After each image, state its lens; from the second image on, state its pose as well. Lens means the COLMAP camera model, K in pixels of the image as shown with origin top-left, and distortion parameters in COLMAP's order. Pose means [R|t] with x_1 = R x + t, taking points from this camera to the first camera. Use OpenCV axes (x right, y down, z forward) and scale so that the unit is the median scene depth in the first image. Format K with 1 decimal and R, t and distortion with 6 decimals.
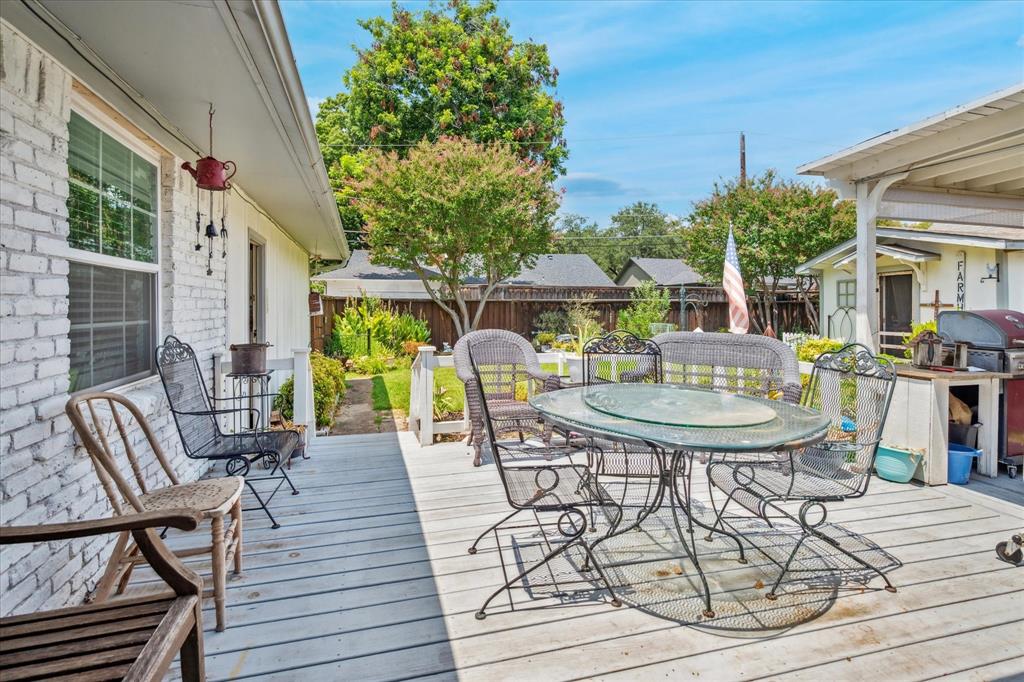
lens RADIAL K [[523.1, 0, 513.9], [0, 523.1, 314.6], [0, 0, 1]] dist [0.000045, 0.000034]
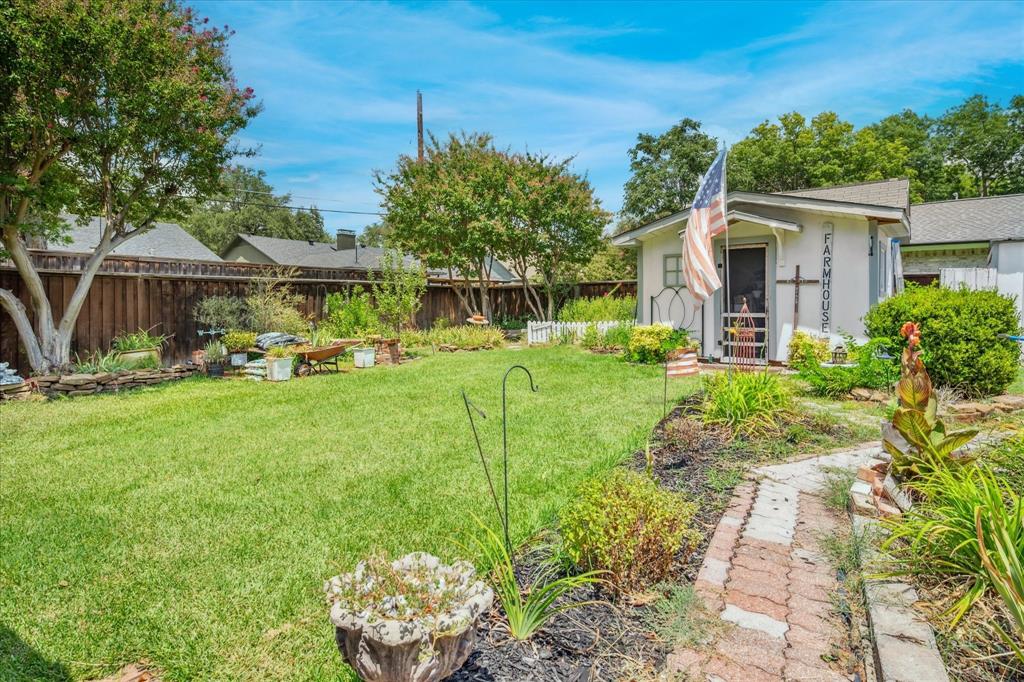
lens RADIAL K [[540.4, 0, 499.5], [0, 540.4, 327.0], [0, 0, 1]] dist [0.000362, 0.000054]
pose [[0.734067, -0.036804, 0.678079, -0.121502], [0.013105, 0.999112, 0.040043, 0.009249], [-0.678951, -0.020508, 0.733897, 0.370523]]
